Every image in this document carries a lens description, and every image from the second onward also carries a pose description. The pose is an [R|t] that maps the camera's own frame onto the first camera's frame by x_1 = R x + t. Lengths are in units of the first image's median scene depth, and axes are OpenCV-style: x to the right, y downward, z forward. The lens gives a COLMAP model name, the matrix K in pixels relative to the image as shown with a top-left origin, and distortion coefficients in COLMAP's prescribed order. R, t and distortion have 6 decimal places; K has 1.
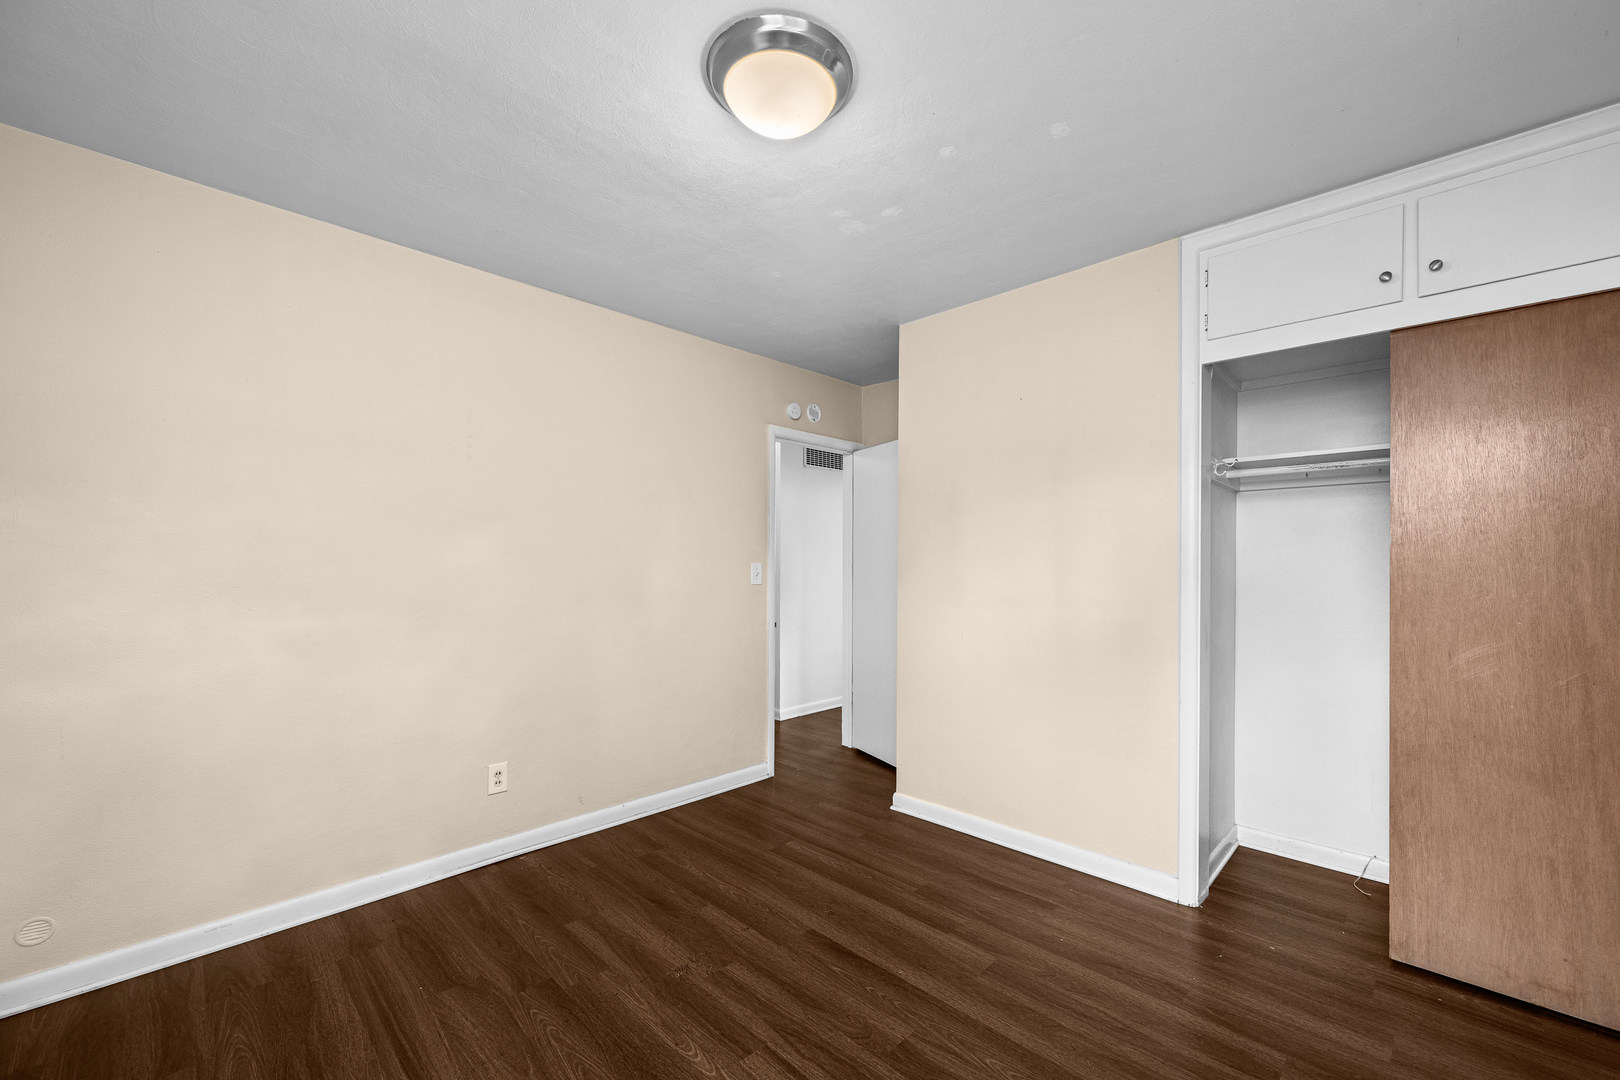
lens RADIAL K [[656.4, 0, 808.7], [0, 656.4, 556.5], [0, 0, 1]] dist [-0.000954, 0.000242]
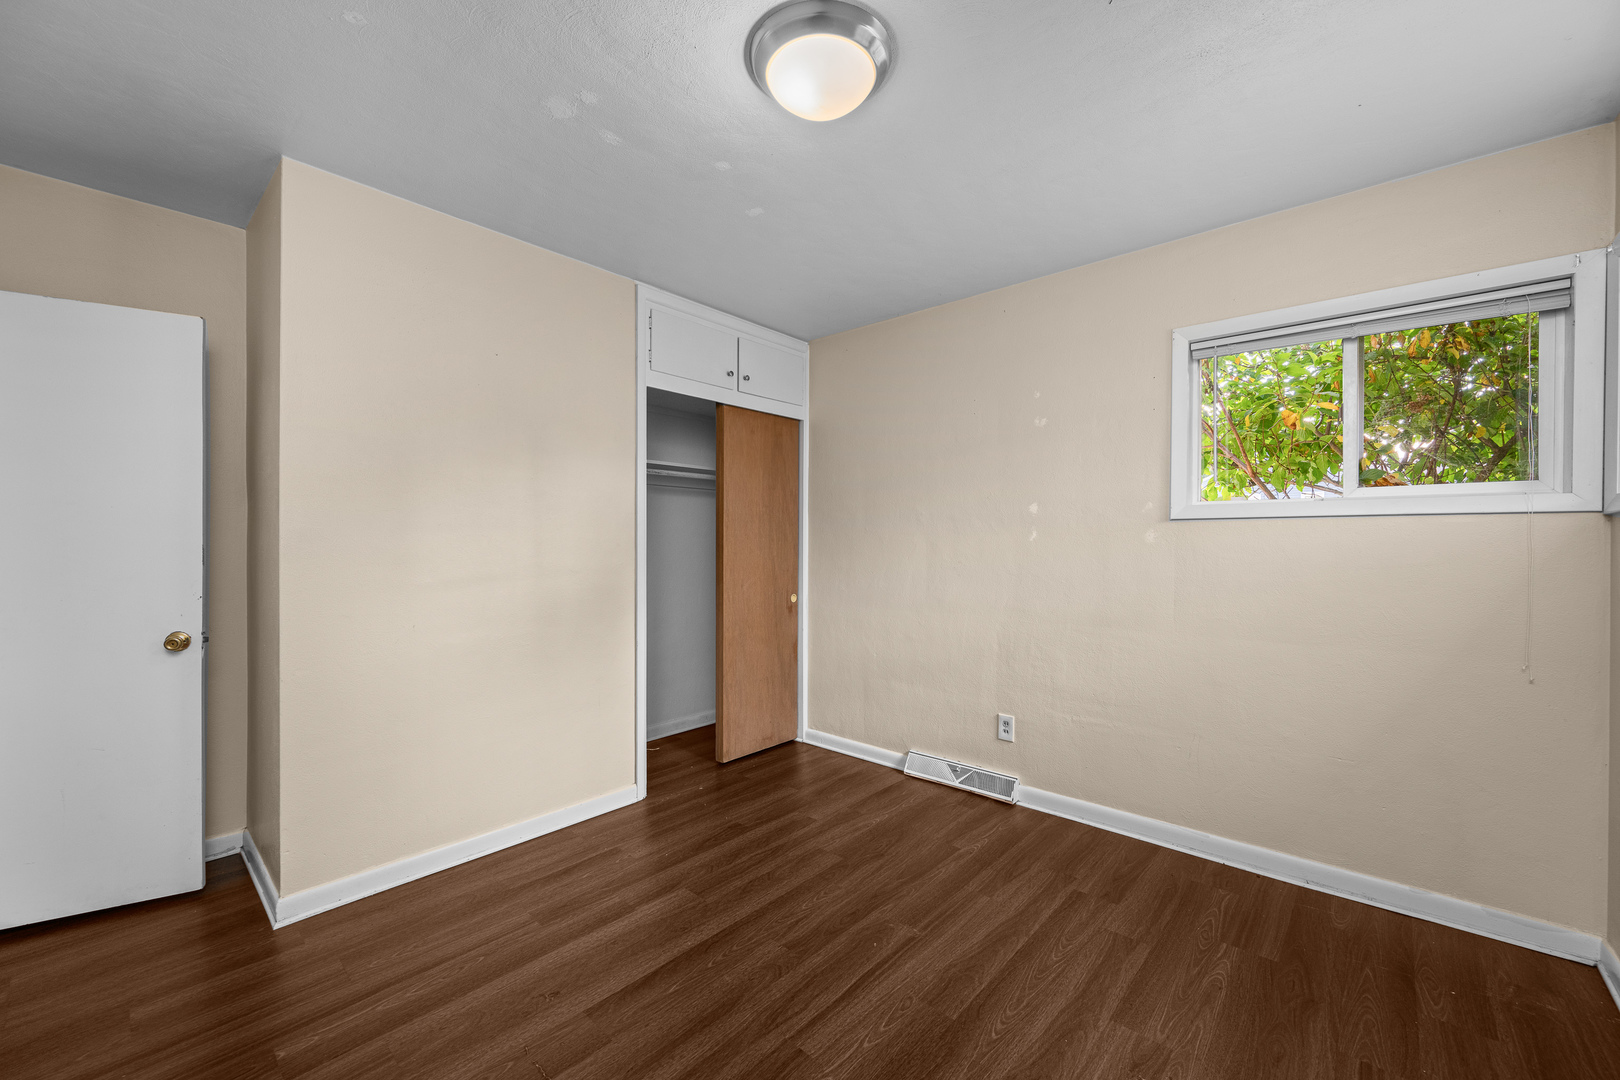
lens RADIAL K [[656.4, 0, 810.1], [0, 656.4, 539.1], [0, 0, 1]] dist [-0.000954, 0.000242]
pose [[-0.064917, -0.003245, 0.997885, -0.794255], [-0.014258, 0.999896, 0.002324, 0.006841], [-0.997789, -0.014077, -0.064956, 0.806626]]
